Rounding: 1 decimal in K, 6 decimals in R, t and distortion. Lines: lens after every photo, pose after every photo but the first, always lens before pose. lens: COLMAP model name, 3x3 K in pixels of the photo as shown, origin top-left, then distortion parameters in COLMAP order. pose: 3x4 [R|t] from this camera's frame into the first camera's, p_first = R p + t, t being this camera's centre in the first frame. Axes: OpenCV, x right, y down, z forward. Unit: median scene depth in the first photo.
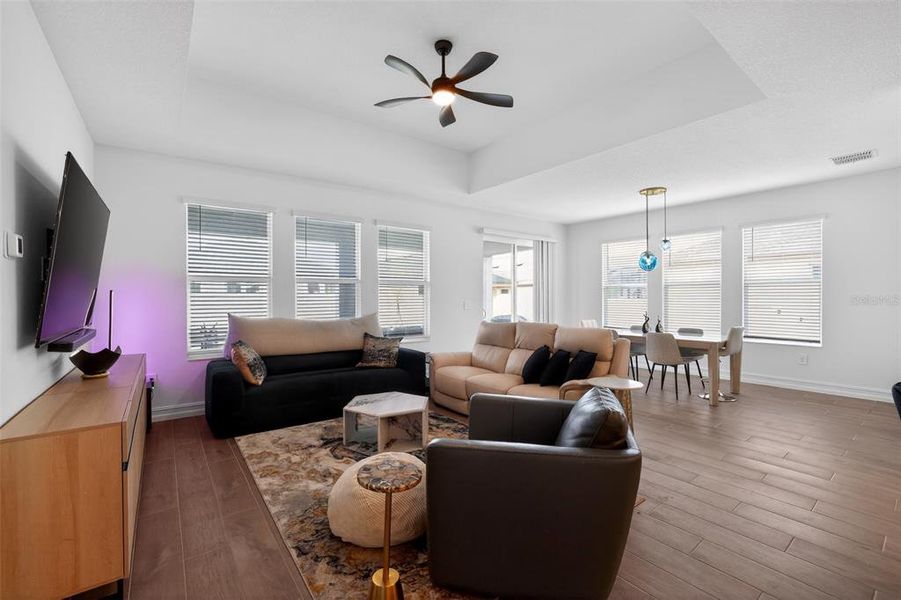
lens RADIAL K [[393.2, 0, 458.9], [0, 393.2, 296.0], [0, 0, 1]] dist [-0.031267, 0.009832]
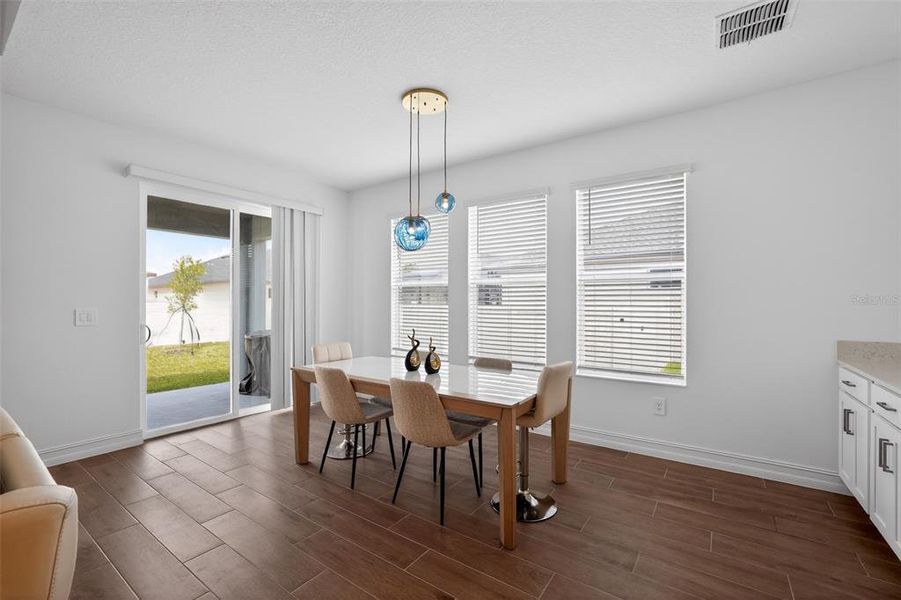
lens RADIAL K [[393.2, 0, 458.6], [0, 393.2, 299.8], [0, 0, 1]] dist [-0.031267, 0.009832]
pose [[0.951015, 0.002716, 0.309131, 0.452664], [-0.003086, 0.999995, 0.000708, -0.001015], [-0.309128, -0.001627, 0.951019, 0.577732]]
